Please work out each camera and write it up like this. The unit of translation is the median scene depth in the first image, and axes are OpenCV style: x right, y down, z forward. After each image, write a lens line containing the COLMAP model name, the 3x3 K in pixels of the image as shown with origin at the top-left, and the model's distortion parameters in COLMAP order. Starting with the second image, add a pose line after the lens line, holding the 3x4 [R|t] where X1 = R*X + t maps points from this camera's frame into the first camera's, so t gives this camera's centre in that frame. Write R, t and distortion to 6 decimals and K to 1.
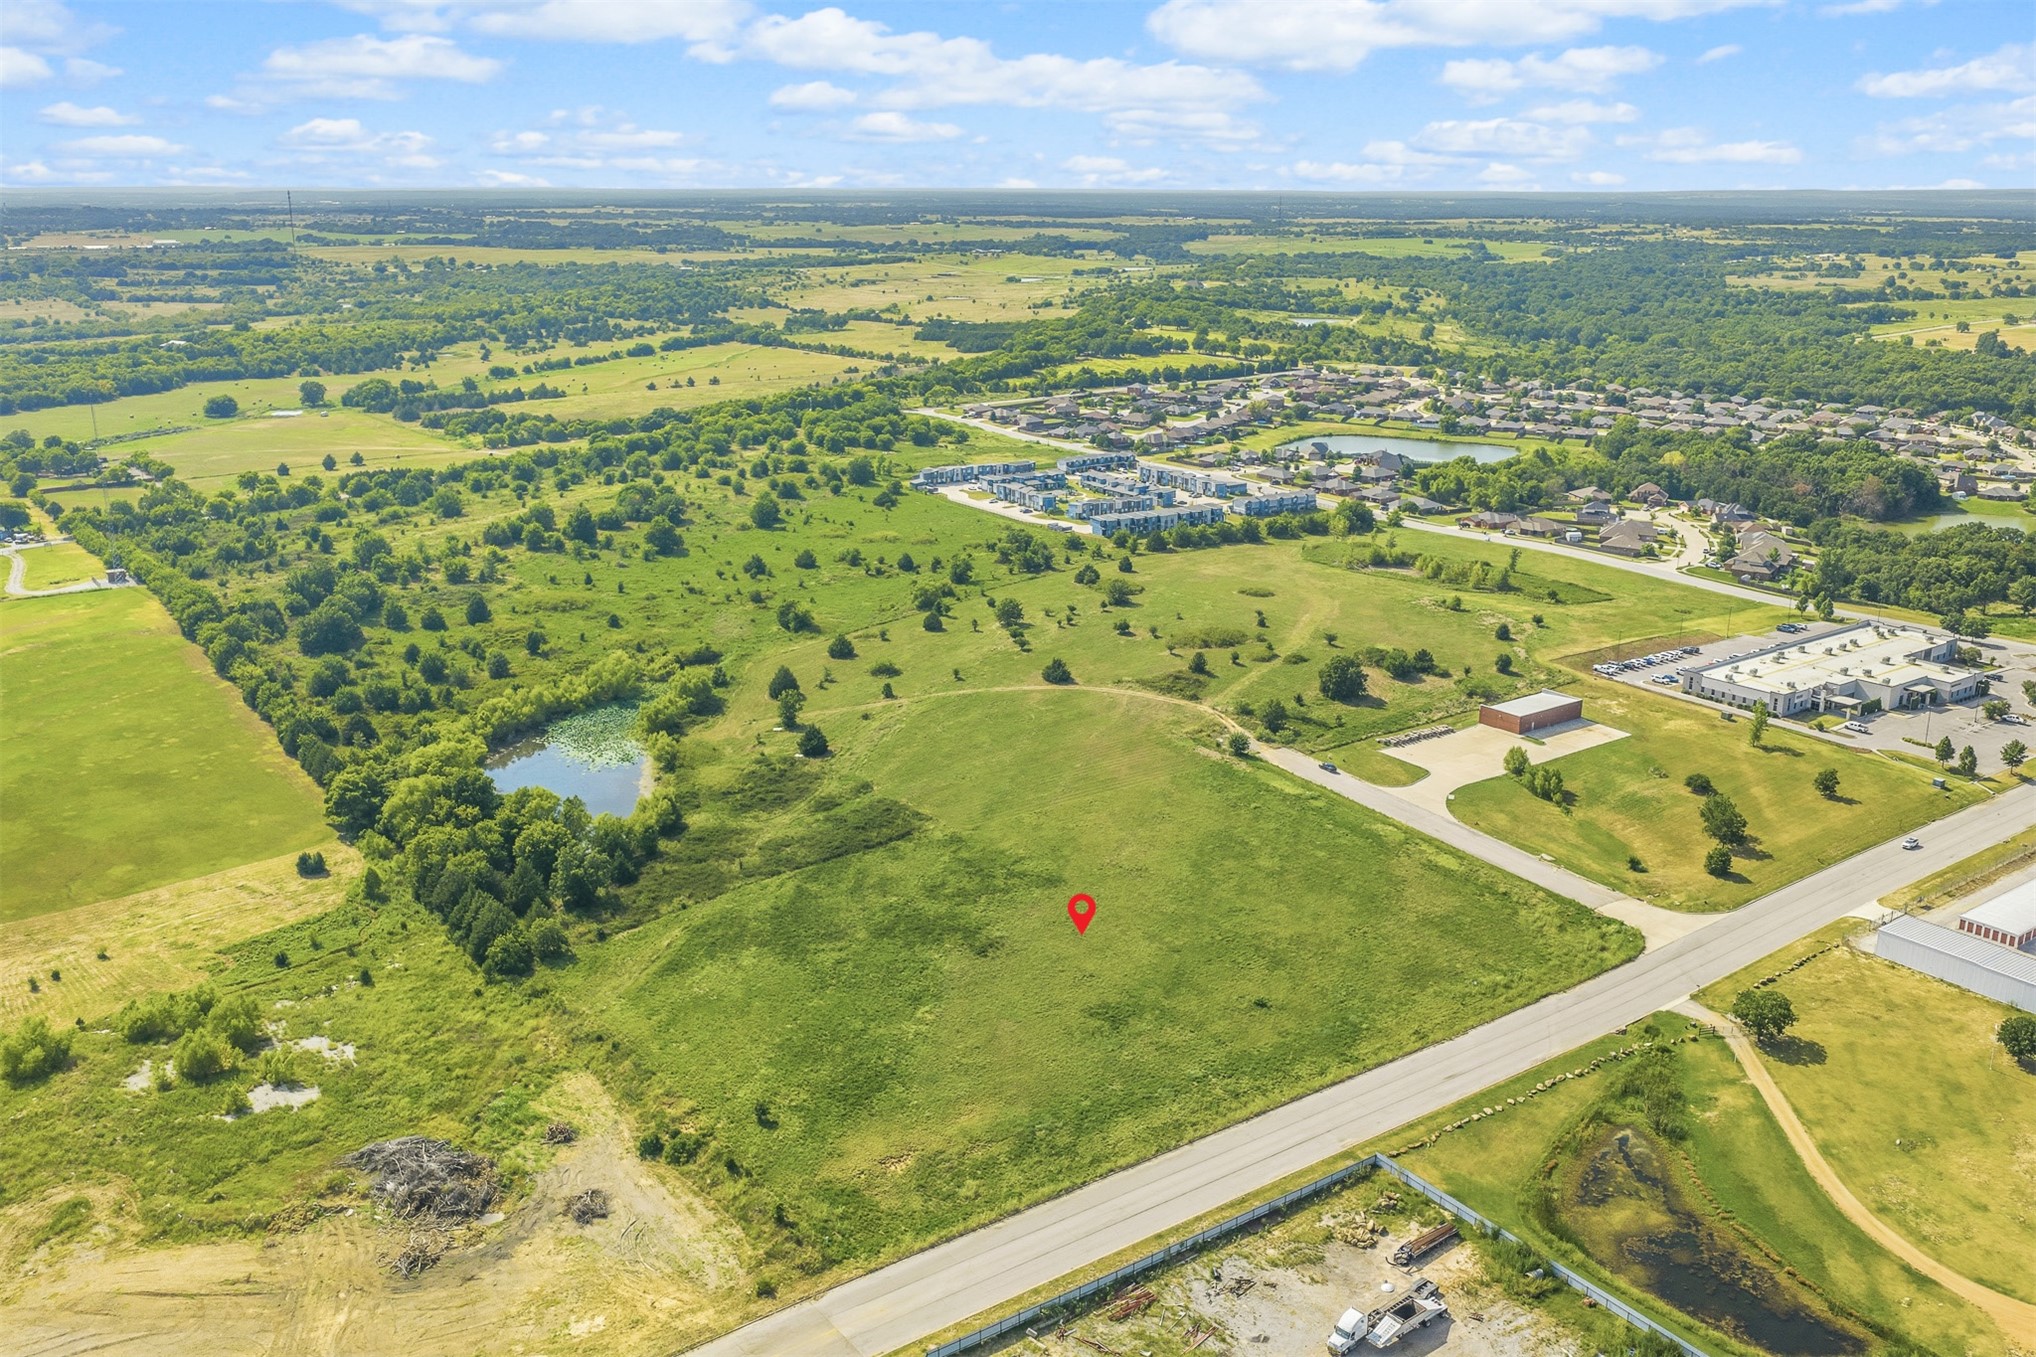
lens RADIAL K [[1673.0, 0, 1011.0], [0, 1673.0, 760.6], [0, 0, 1]] dist [0.019472, -0.039590]
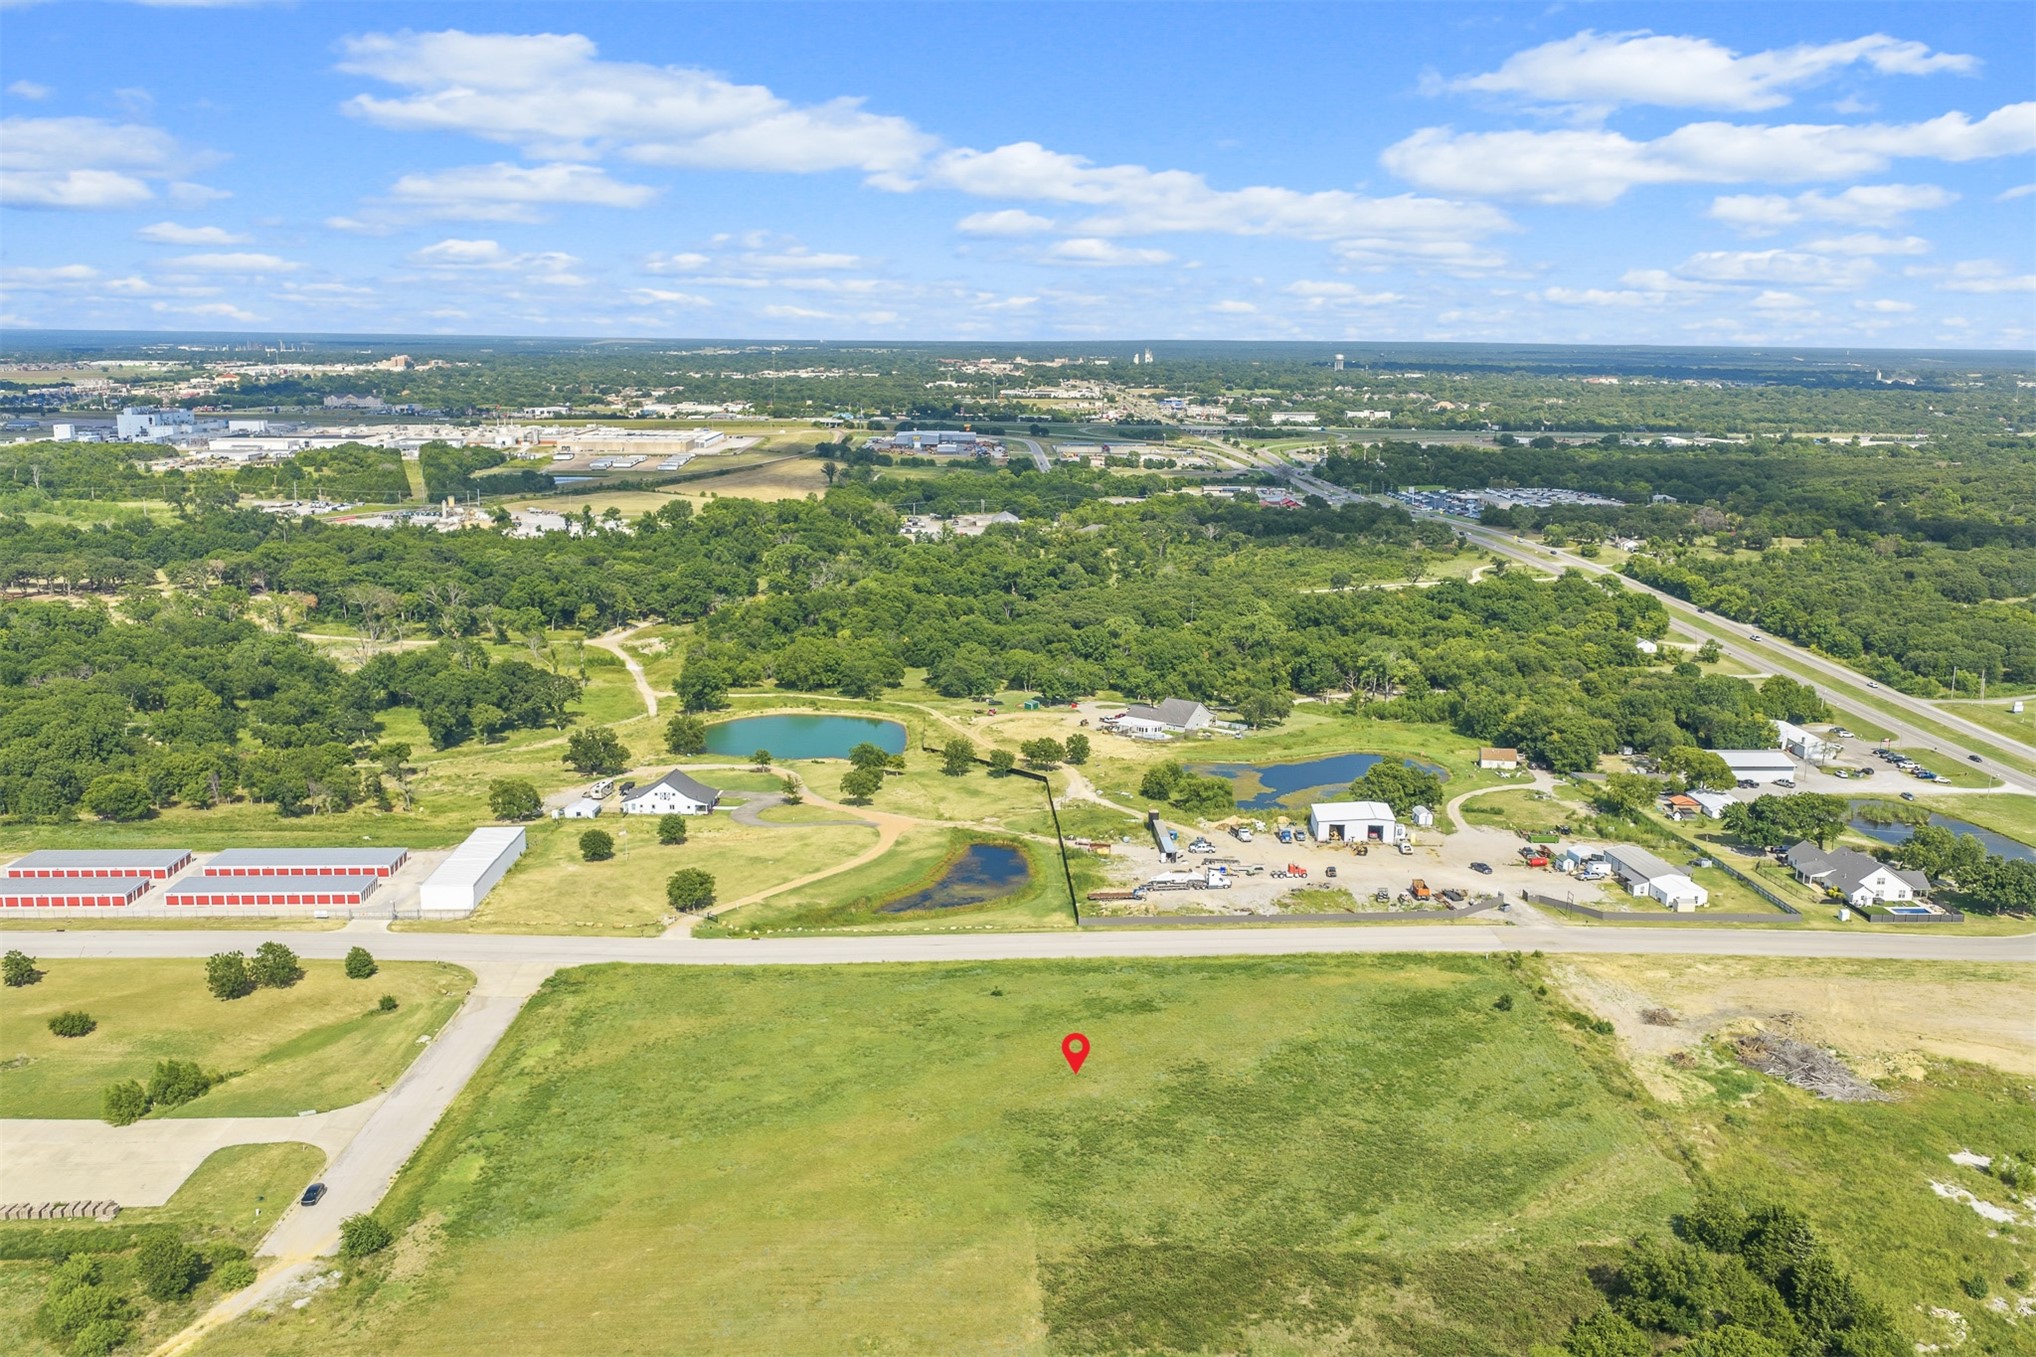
lens RADIAL K [[1673.0, 0, 1011.0], [0, 1673.0, 760.6], [0, 0, 1]] dist [0.019472, -0.039590]
pose [[-0.829375, -0.149397, 0.538348, -0.296448], [0.171013, 0.849449, 0.499191, -0.369863], [-0.531877, 0.506080, -0.678962, 1.198831]]
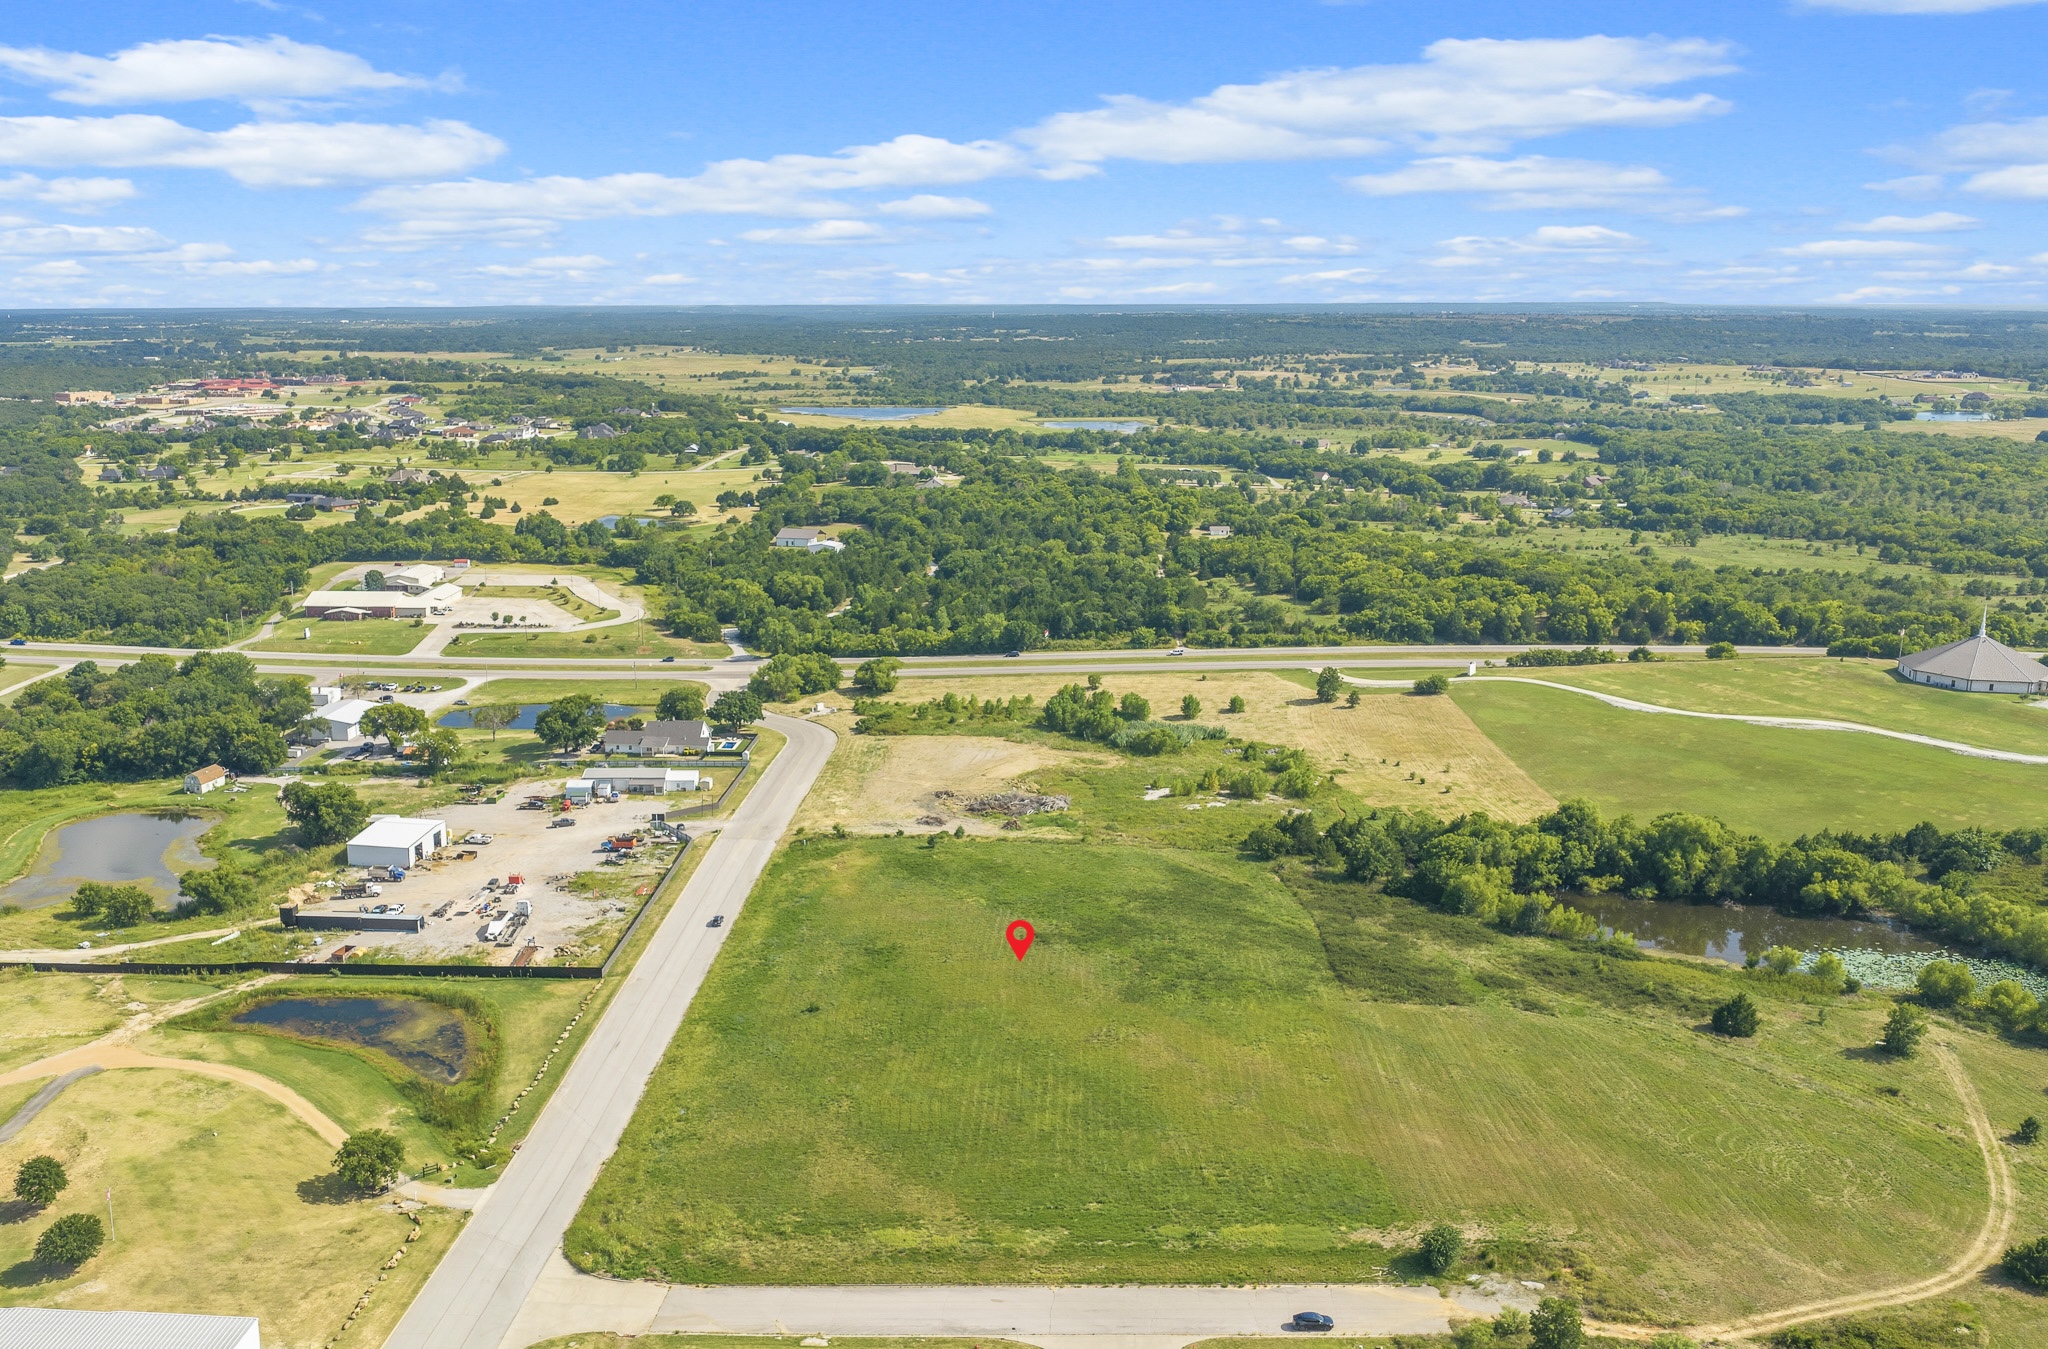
lens RADIAL K [[1771.2, 0, 929.7], [0, 1771.2, 675.2], [0, 0, 1]] dist [0.006938, 0.005294]
pose [[-0.655650, 0.157911, -0.738368, 0.638491], [-0.245572, 0.880127, 0.406289, -0.362384], [0.714015, 0.447706, -0.538277, 1.130646]]
